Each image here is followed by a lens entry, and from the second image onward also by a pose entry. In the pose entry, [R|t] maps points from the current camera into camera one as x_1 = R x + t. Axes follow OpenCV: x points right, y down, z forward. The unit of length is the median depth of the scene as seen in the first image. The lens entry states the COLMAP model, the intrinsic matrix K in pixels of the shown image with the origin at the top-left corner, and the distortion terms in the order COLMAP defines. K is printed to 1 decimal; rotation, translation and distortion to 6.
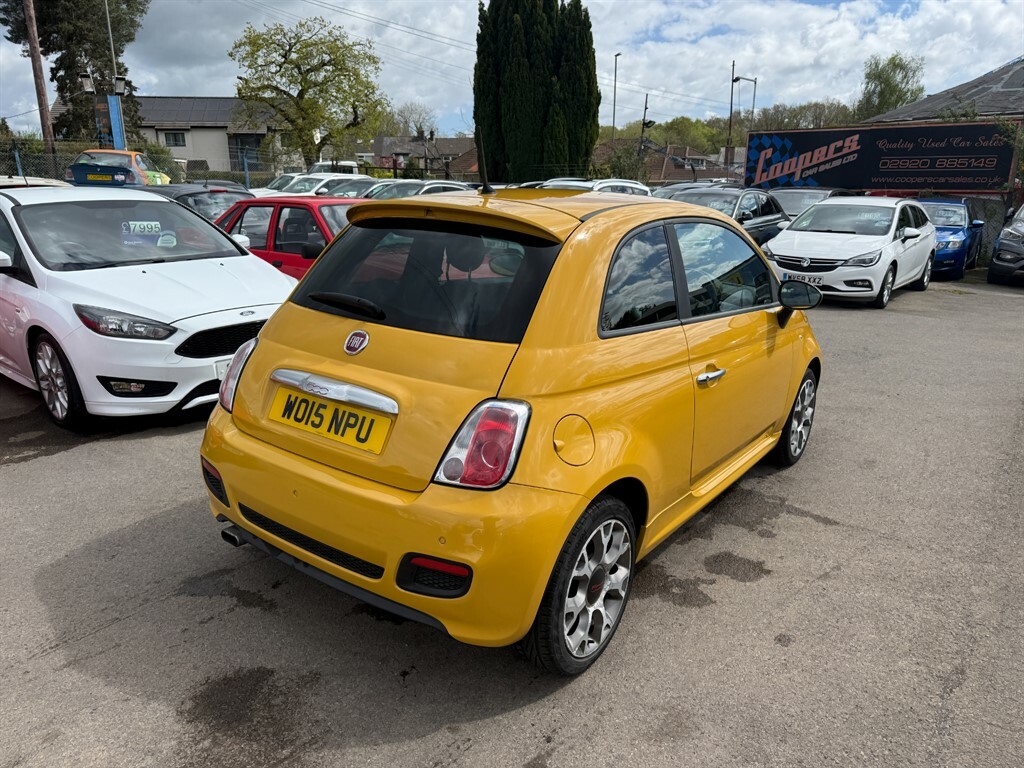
lens RADIAL K [[756.6, 0, 511.2], [0, 756.6, 380.0], [0, 0, 1]] dist [0.030003, -0.040417]
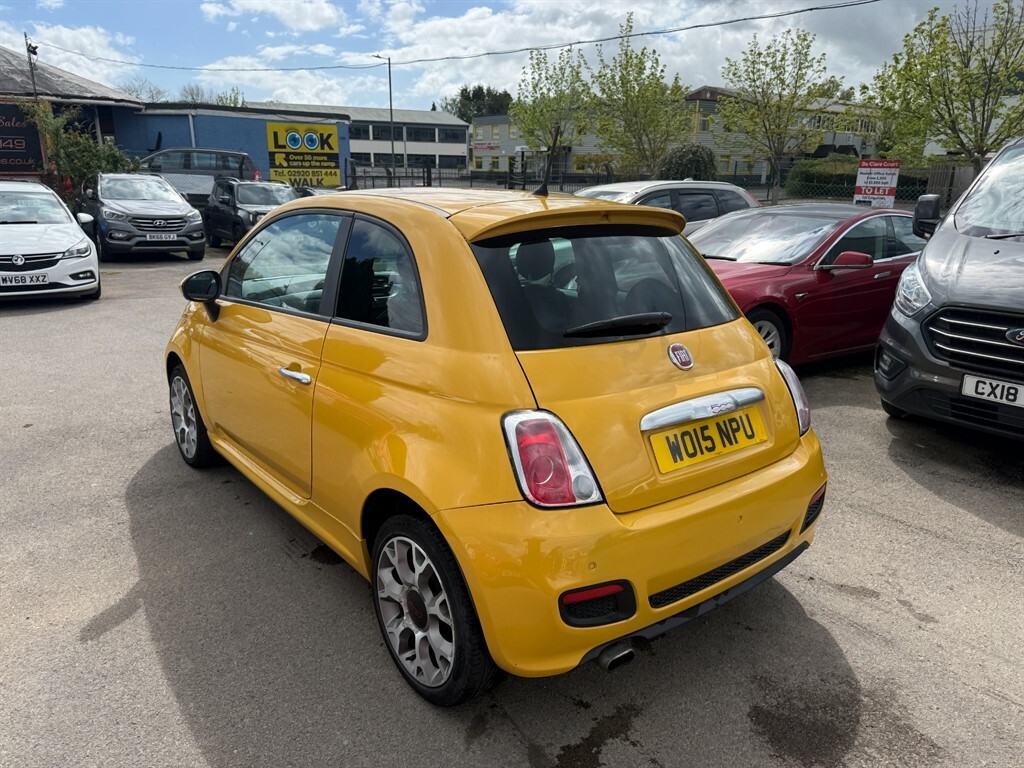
lens RADIAL K [[756.6, 0, 511.2], [0, 756.6, 380.0], [0, 0, 1]] dist [0.030003, -0.040417]
pose [[0.229275, -0.260320, 0.937905, -1.150222], [0.232612, 0.950307, 0.206899, -0.267859], [-0.945158, 0.170732, 0.278435, 0.938976]]
